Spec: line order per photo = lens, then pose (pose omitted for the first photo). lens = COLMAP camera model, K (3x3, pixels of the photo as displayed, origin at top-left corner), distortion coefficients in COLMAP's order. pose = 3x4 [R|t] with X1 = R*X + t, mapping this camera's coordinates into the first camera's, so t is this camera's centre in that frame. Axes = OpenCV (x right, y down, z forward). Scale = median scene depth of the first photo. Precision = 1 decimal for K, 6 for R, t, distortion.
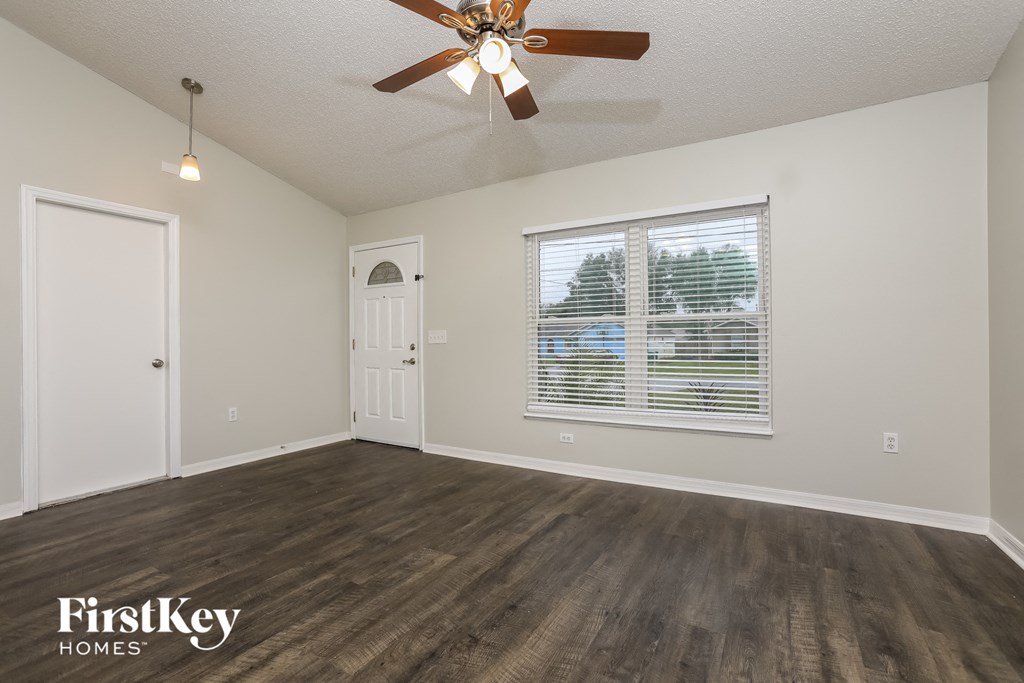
lens RADIAL K [[453.9, 0, 518.9], [0, 453.9, 343.4], [0, 0, 1]] dist [-0.001092, 0.000504]
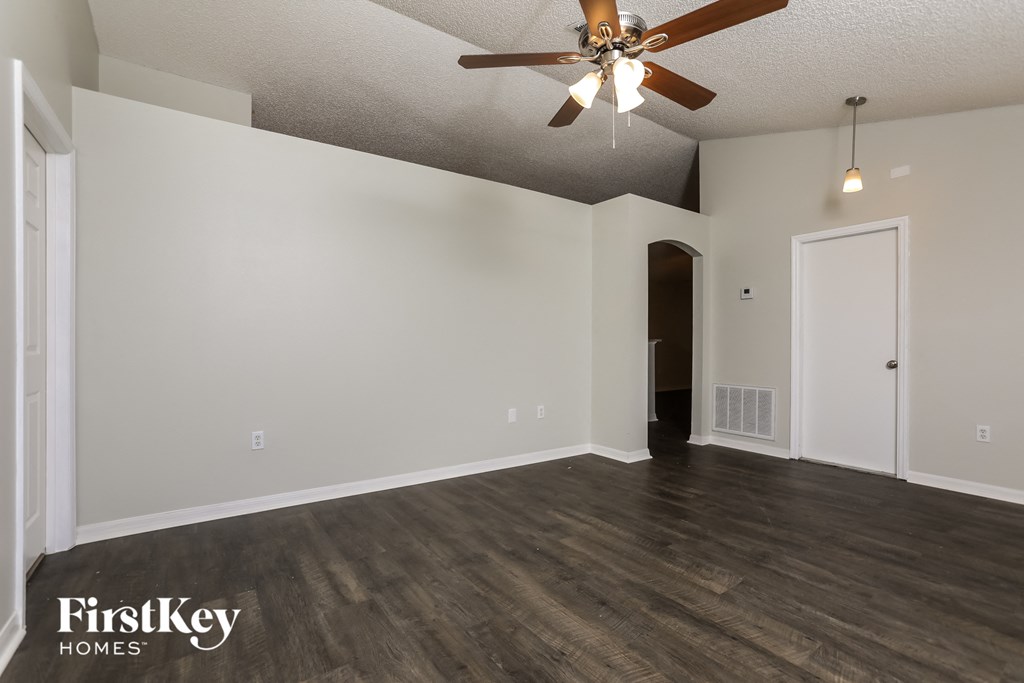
lens RADIAL K [[453.9, 0, 518.9], [0, 453.9, 343.4], [0, 0, 1]] dist [-0.001092, 0.000504]
pose [[-0.388038, 0.001039, -0.921643, 0.801257], [-0.003748, 0.999989, 0.002705, -0.008591], [0.921636, 0.004504, -0.388030, 0.969616]]
